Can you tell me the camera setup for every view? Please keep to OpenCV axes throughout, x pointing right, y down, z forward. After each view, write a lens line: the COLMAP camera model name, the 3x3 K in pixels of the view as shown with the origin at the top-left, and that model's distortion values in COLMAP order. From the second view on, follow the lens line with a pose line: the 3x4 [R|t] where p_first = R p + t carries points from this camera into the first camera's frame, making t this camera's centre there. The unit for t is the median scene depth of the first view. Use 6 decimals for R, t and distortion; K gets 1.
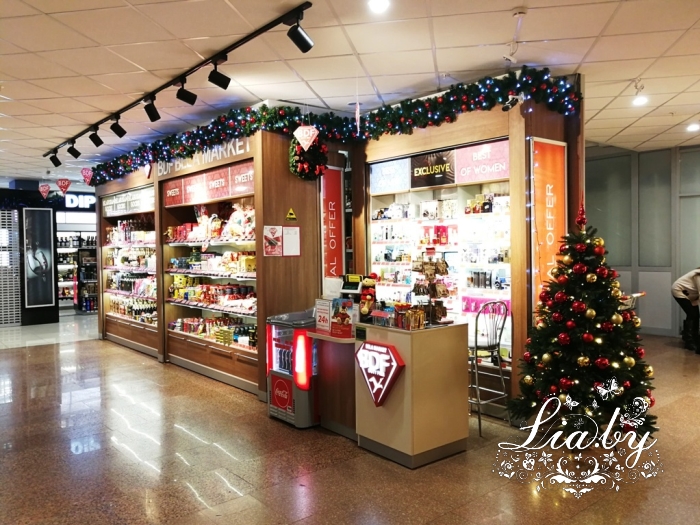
lens RADIAL K [[604.0, 0, 350.0], [0, 604.0, 262.5], [0, 0, 1]] dist [0.004386, 0.007333]
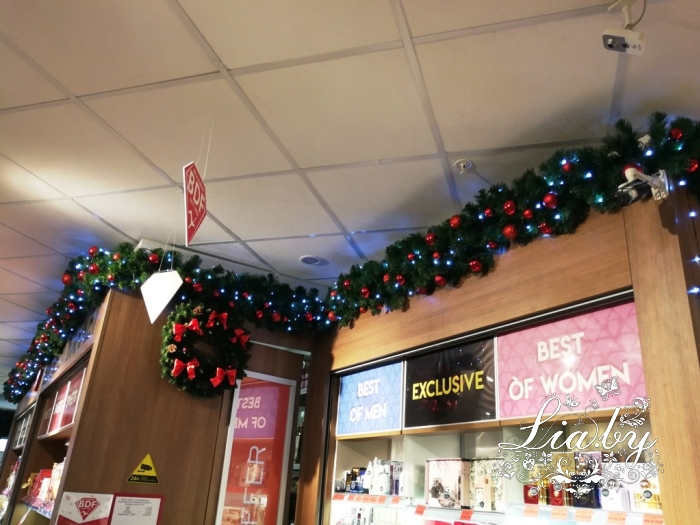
lens RADIAL K [[604.0, 0, 350.0], [0, 604.0, 262.5], [0, 0, 1]] dist [0.004386, 0.007333]
pose [[0.989102, 0.025170, -0.145062, 0.124582], [-0.079608, 0.920259, -0.383127, -0.060619], [0.123851, 0.390500, 0.912234, 0.542859]]
